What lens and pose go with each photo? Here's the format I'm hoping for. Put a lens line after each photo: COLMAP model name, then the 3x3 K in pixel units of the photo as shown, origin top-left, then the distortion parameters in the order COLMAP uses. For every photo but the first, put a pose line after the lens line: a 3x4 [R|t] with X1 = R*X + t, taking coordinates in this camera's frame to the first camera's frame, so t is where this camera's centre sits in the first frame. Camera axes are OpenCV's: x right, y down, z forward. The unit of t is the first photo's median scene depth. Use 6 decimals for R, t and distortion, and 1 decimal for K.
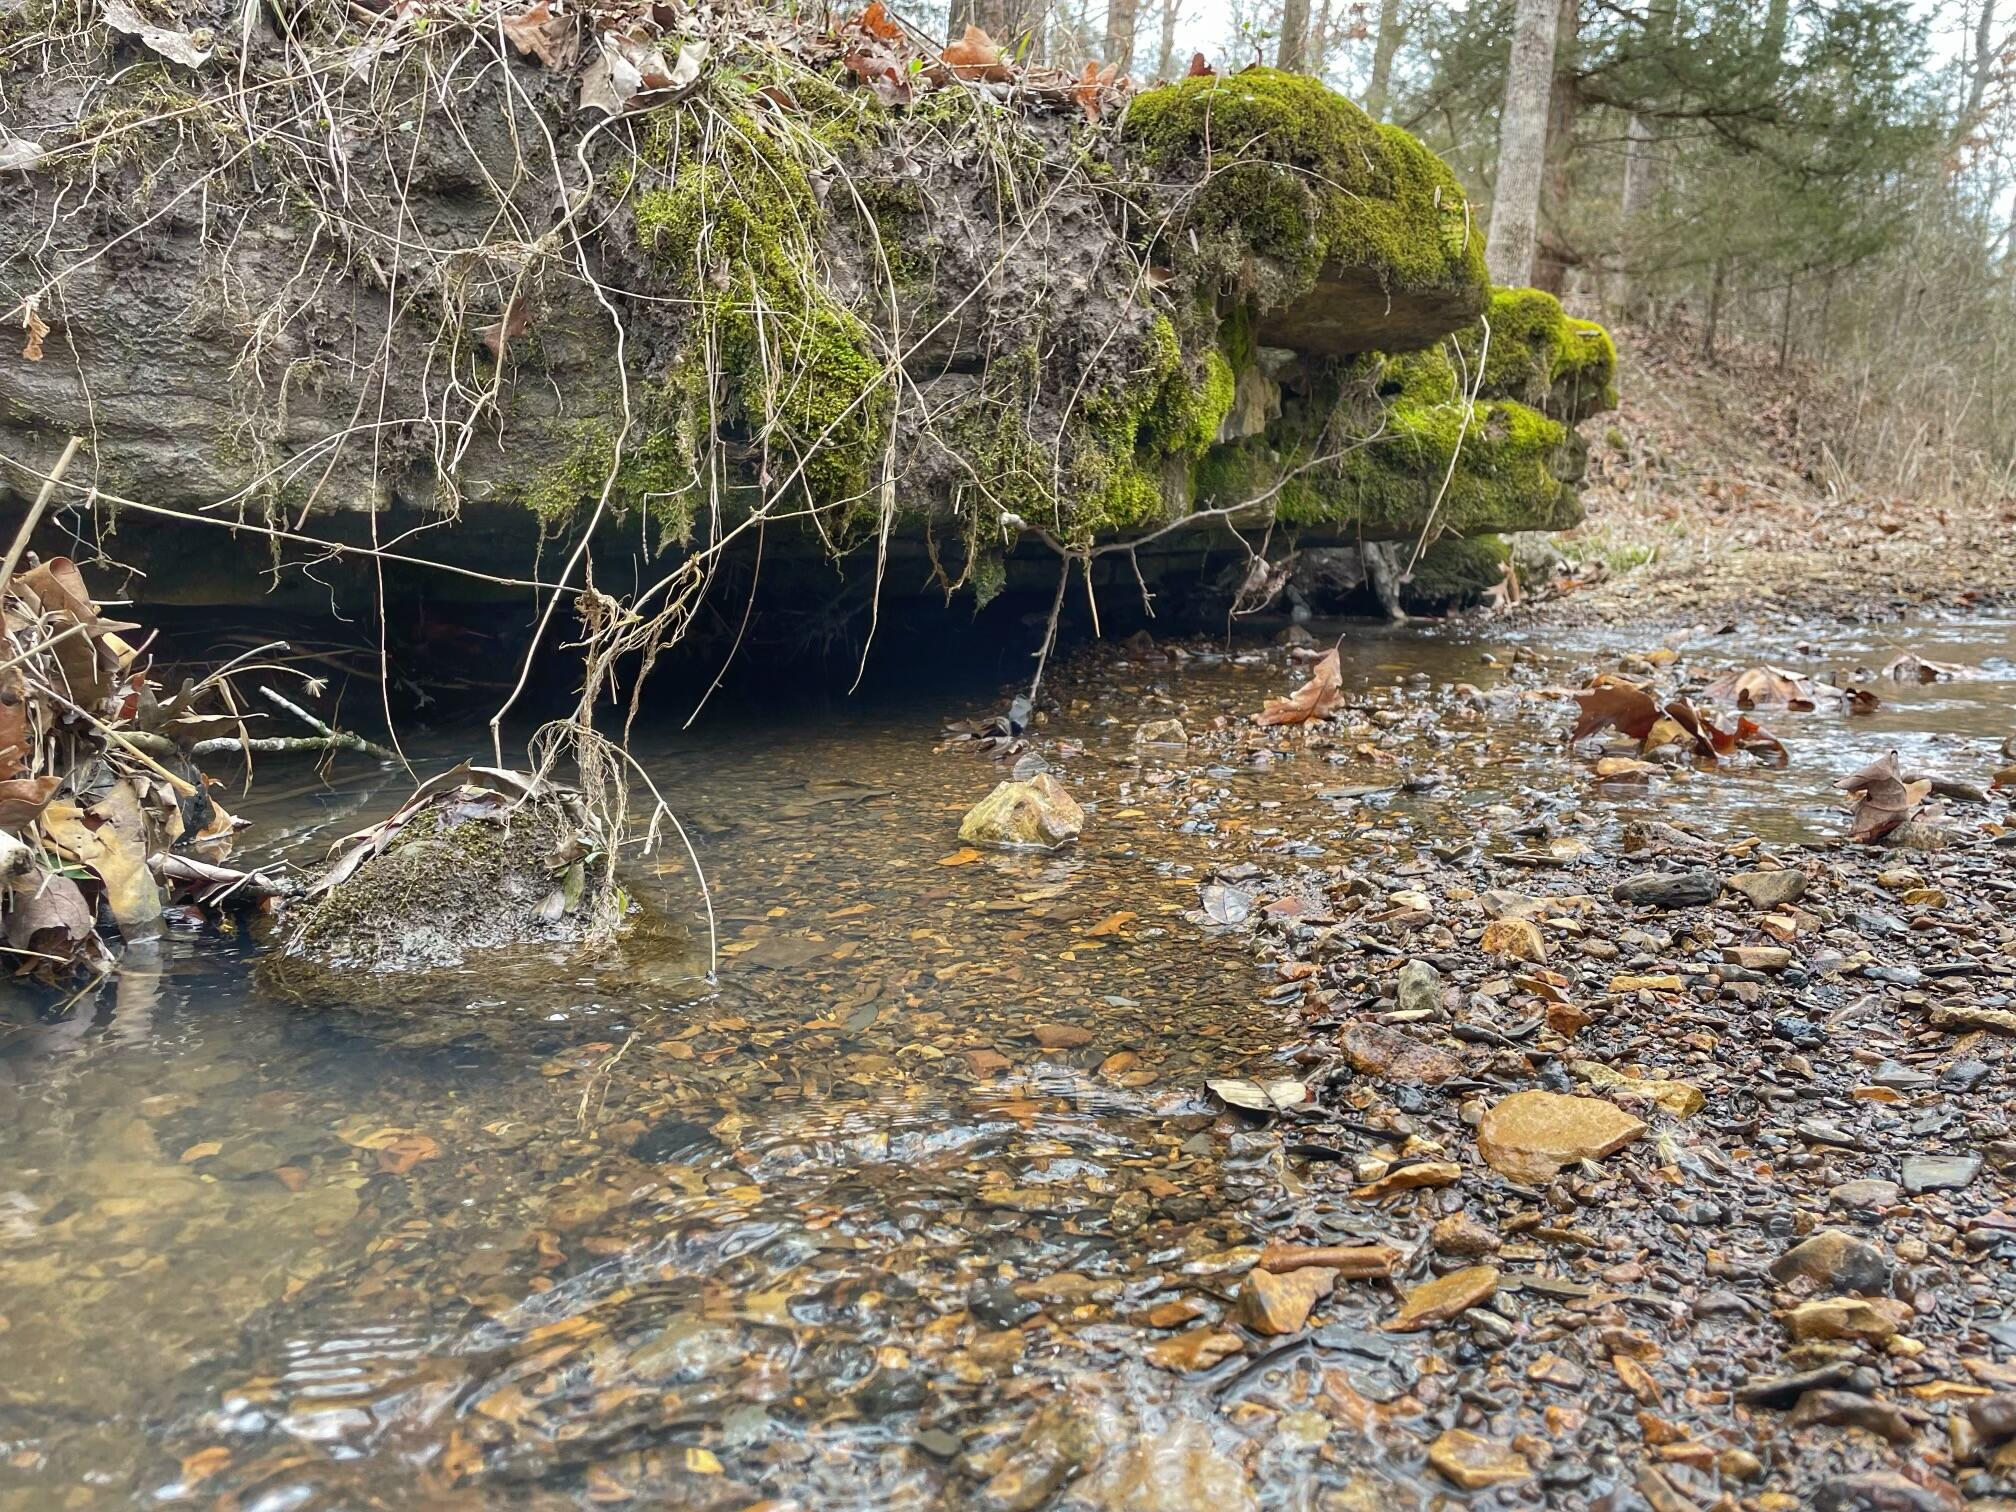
lens RADIAL K [[1523.4, 0, 1010.6], [0, 1523.4, 768.3], [0, 0, 1]] dist [0.007994, -0.008664]
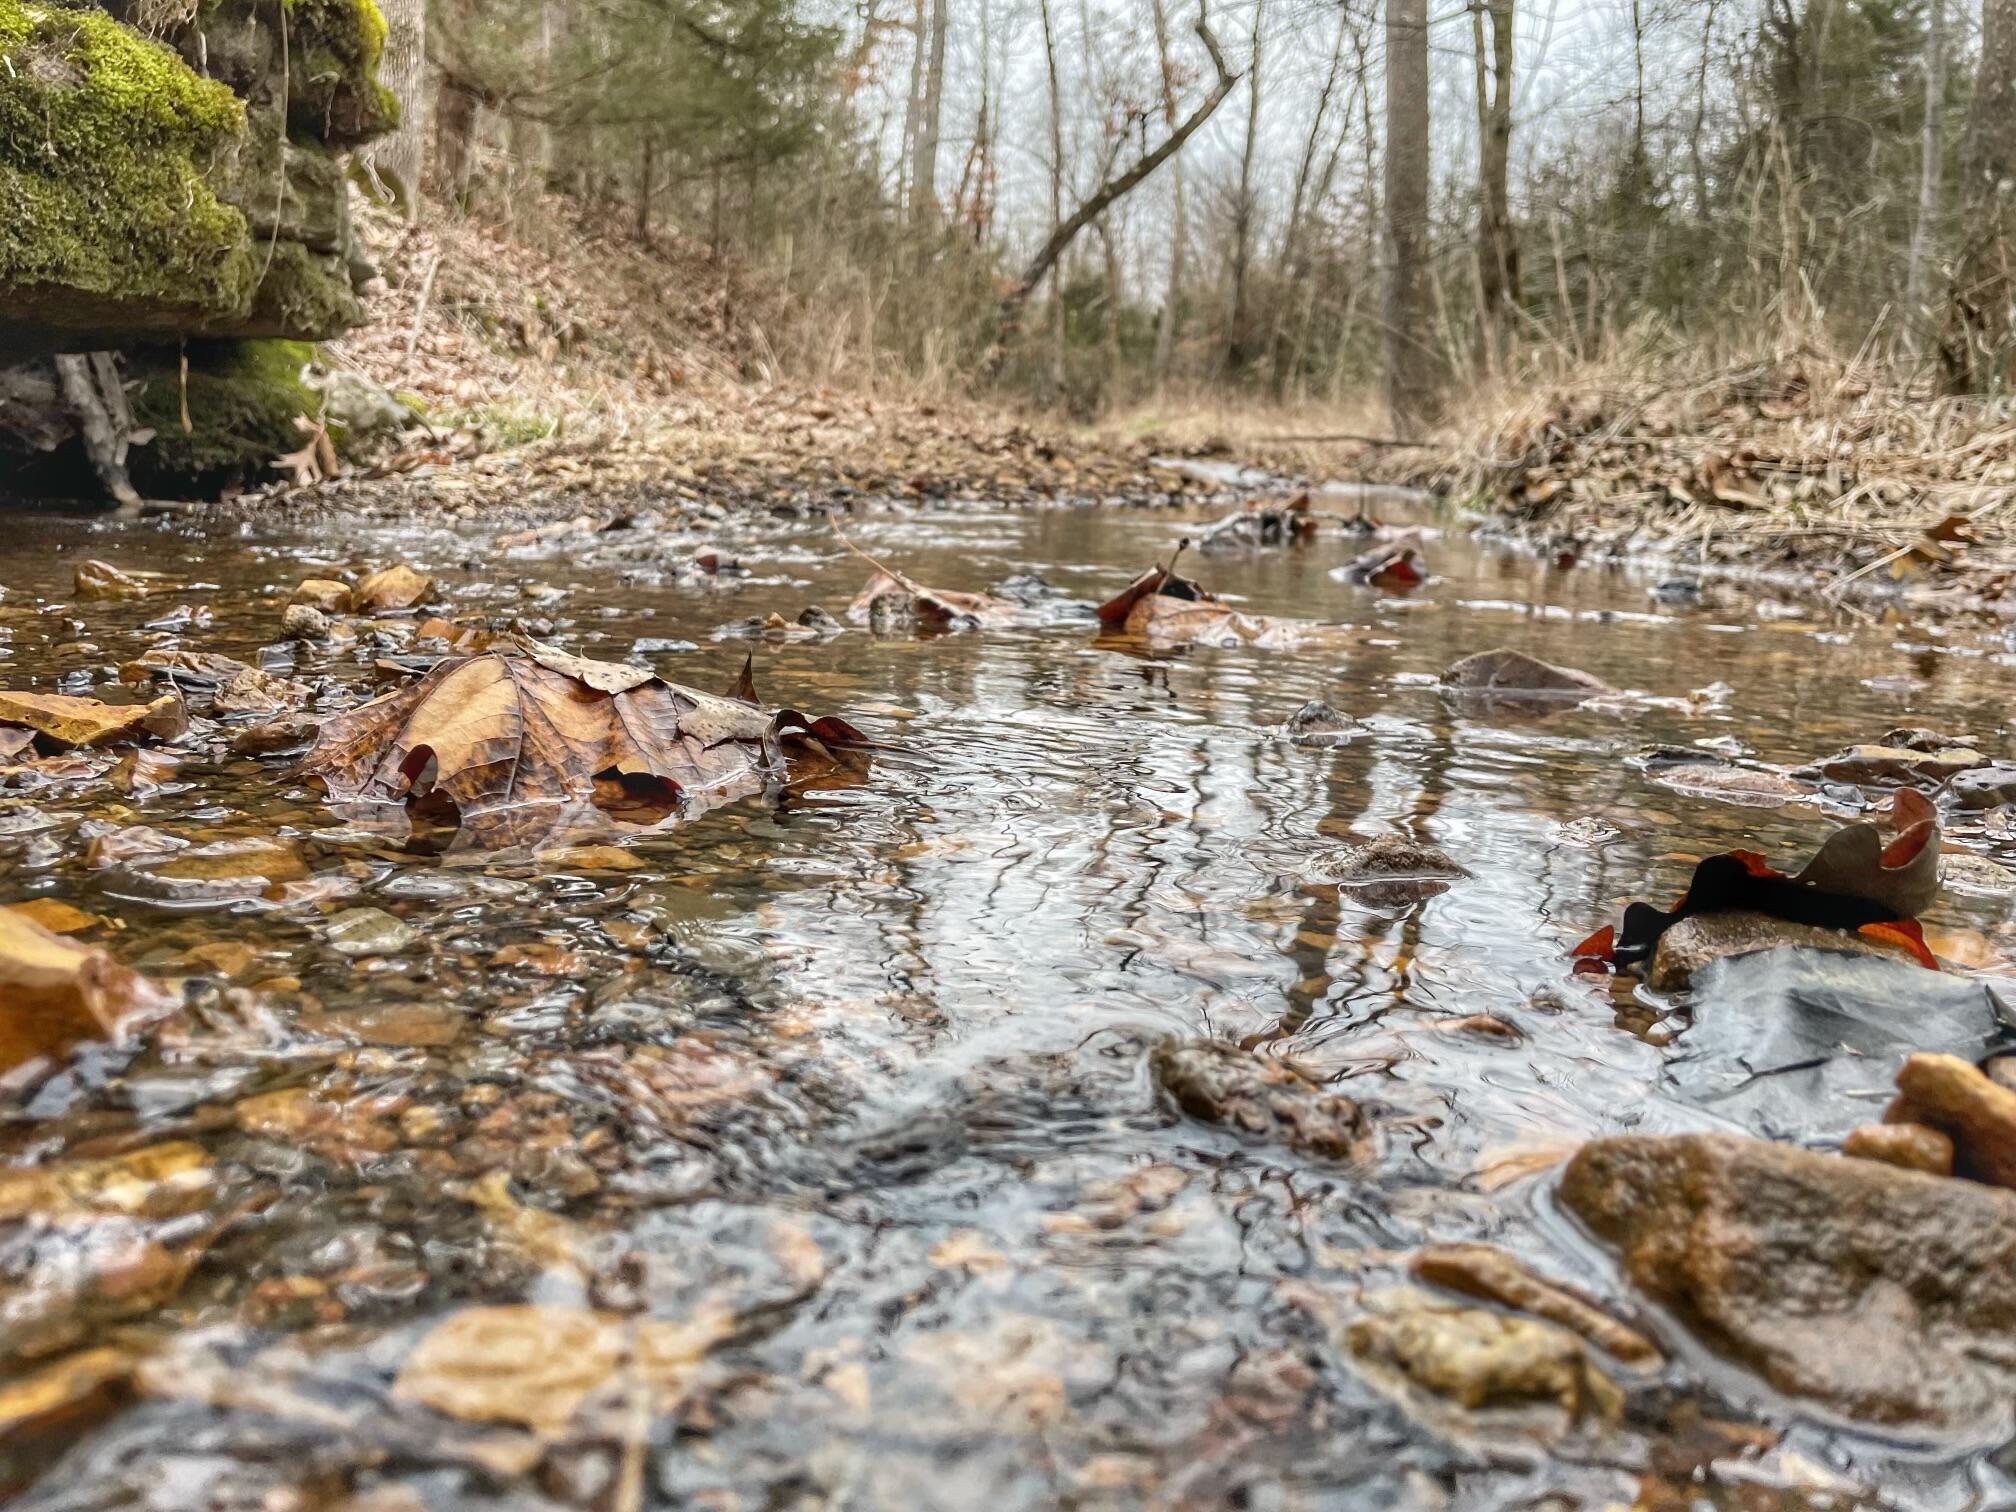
lens RADIAL K [[1523.4, 0, 1013.0], [0, 1523.4, 757.6], [0, 0, 1]] dist [0.007994, -0.008664]
pose [[0.799612, -0.083946, 0.594620, 0.174511], [0.047704, 0.995931, 0.076453, -0.027923], [-0.598619, -0.032767, 0.800364, 0.314593]]
